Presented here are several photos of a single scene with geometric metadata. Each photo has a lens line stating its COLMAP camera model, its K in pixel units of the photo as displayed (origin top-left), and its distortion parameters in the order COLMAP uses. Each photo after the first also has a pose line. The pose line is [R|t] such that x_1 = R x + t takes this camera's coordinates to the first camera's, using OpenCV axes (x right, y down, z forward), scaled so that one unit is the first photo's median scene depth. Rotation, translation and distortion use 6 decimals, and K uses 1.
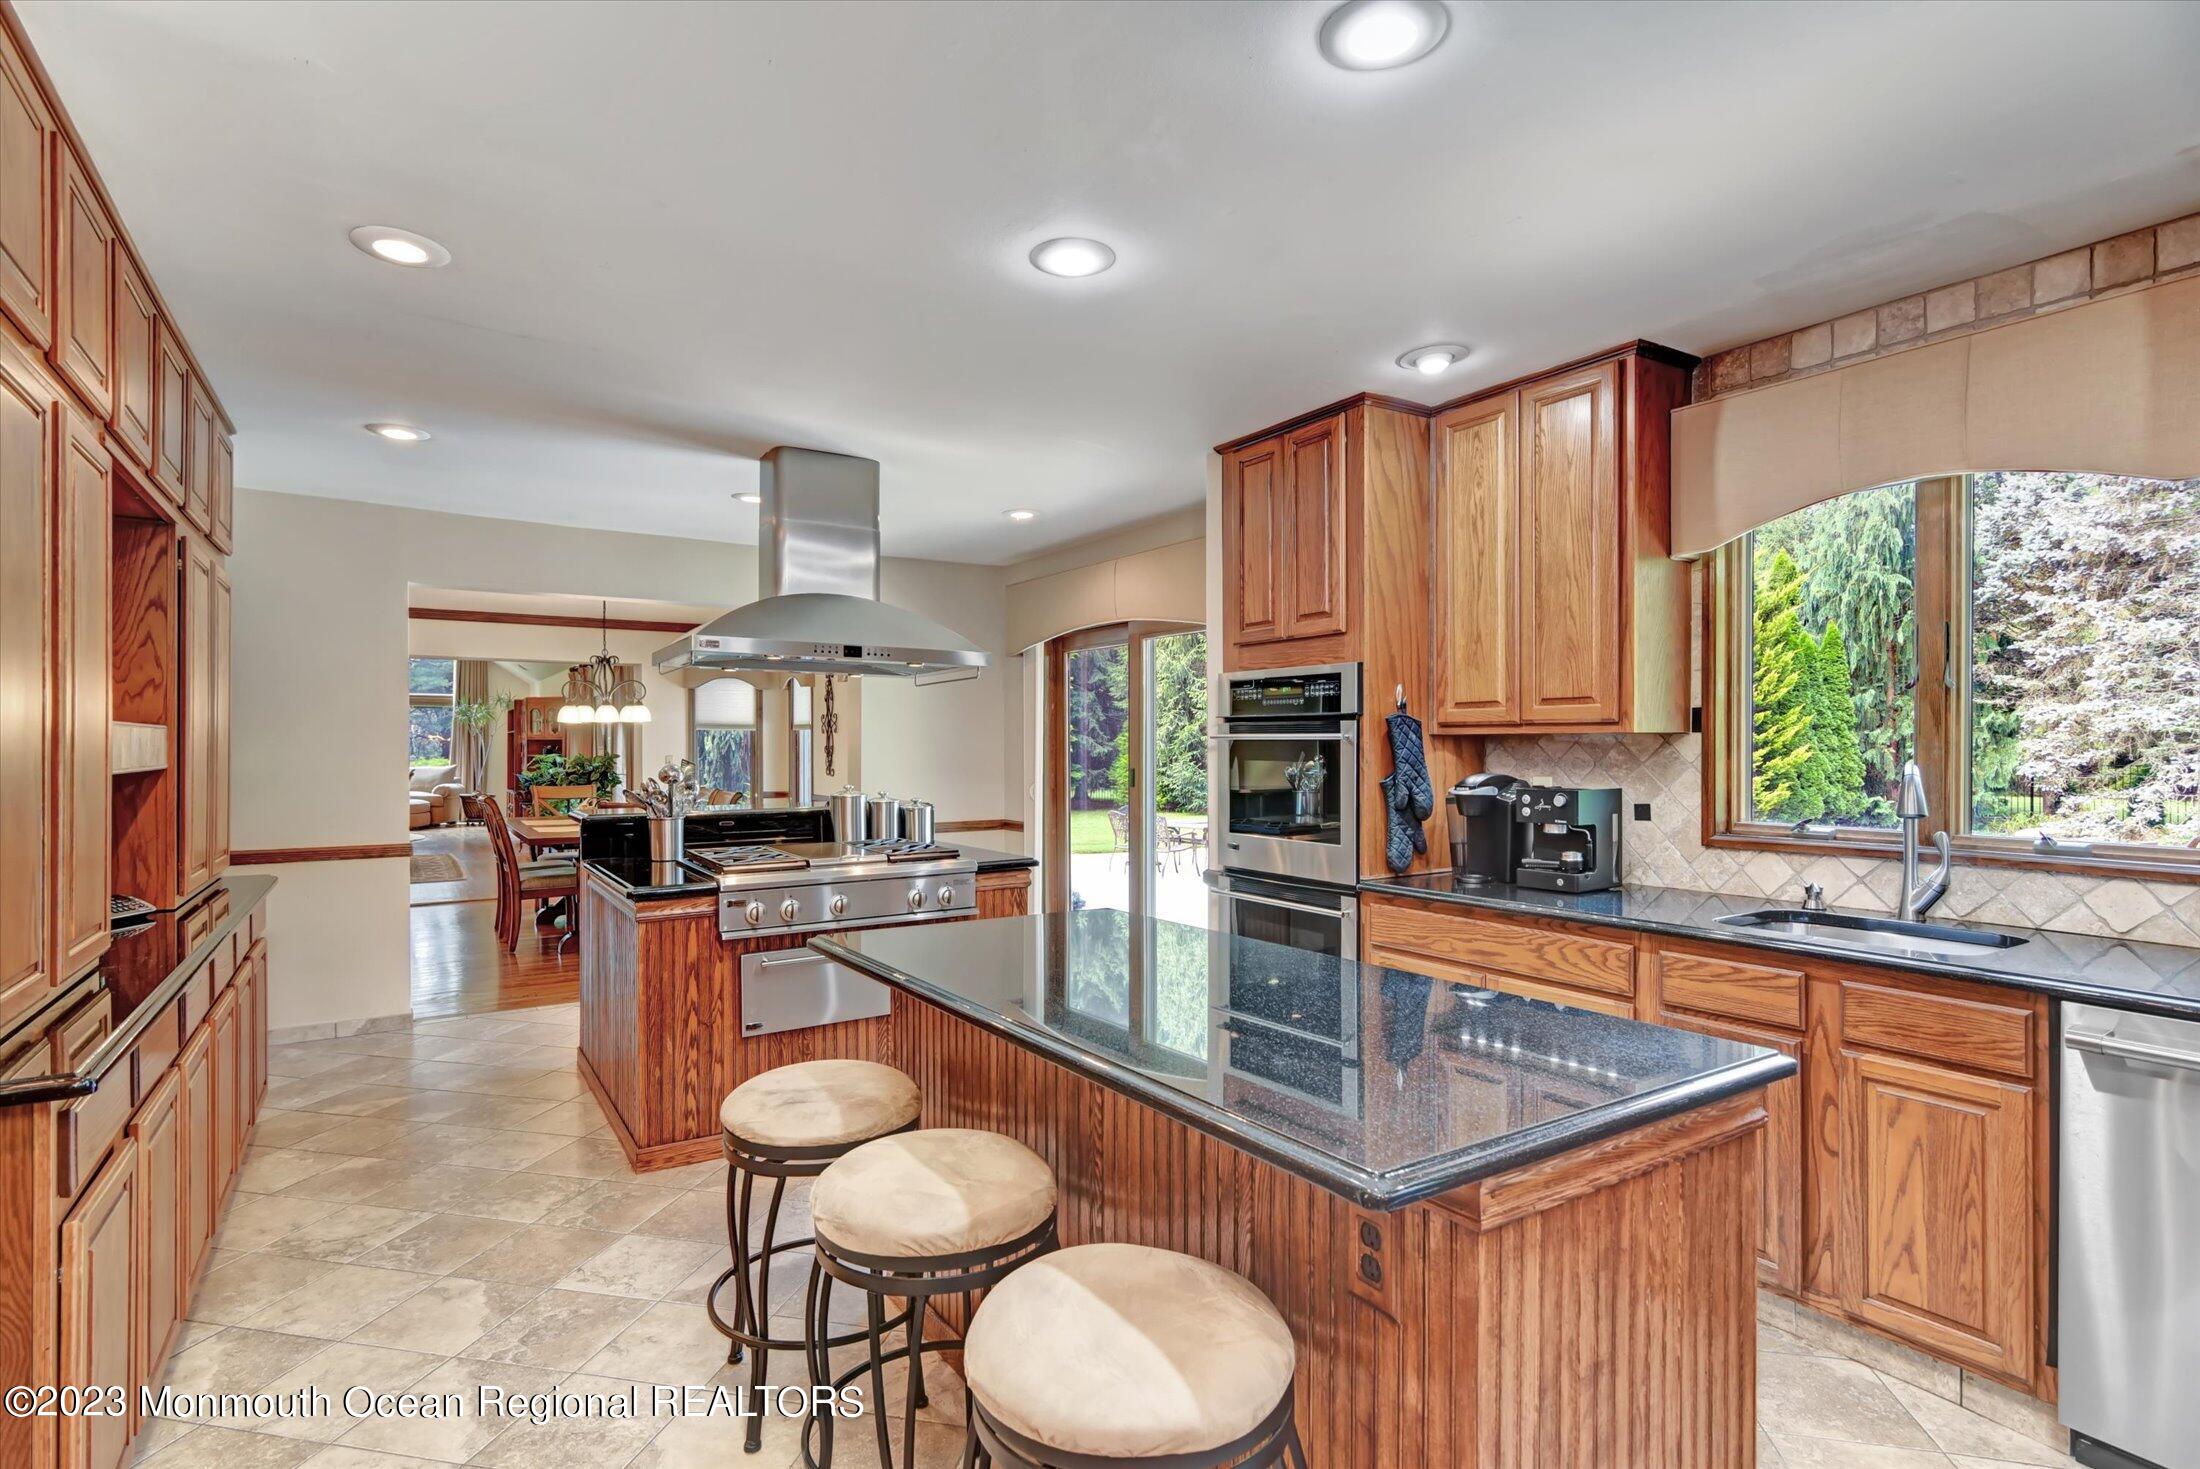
lens RADIAL K [[1100.7, 0, 1102.7], [0, 1100.7, 734.8], [0, 0, 1]] dist [-0.003639, -0.000338]
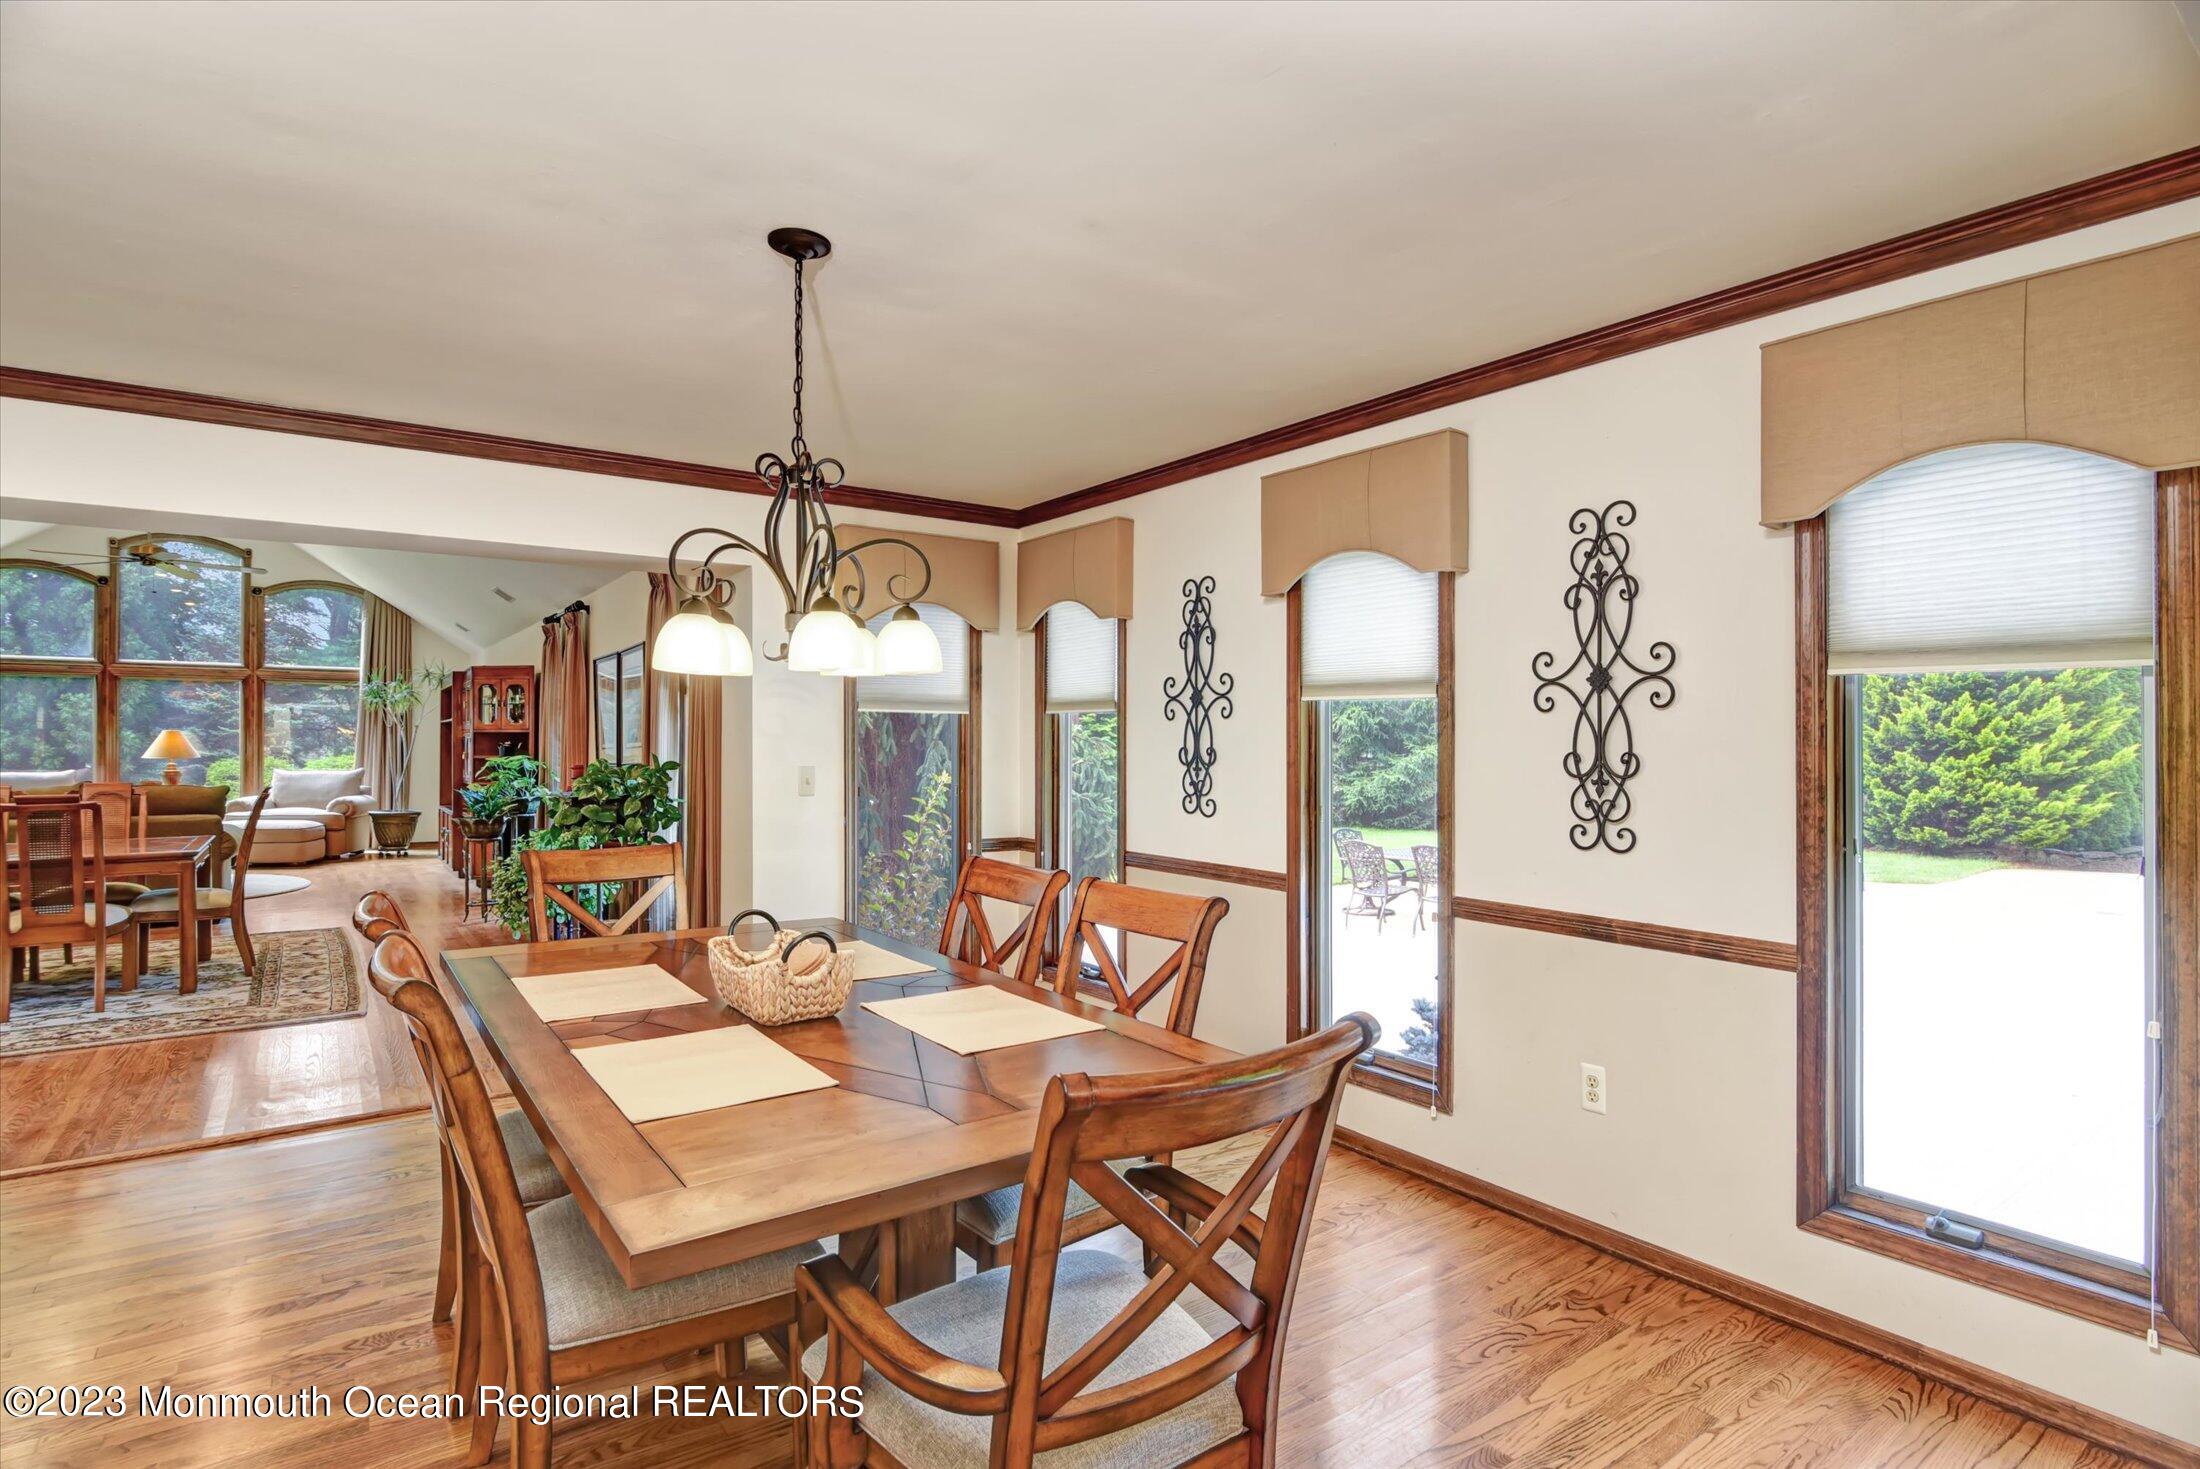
lens RADIAL K [[1100.7, 0, 1081.2], [0, 1100.7, 734.2], [0, 0, 1]] dist [-0.003639, -0.000338]
pose [[0.999309, 0.002585, 0.037068, -0.168303], [-0.002723, 0.999990, 0.003680, 0.001890], [-0.037059, -0.003779, 0.999306, 0.301858]]
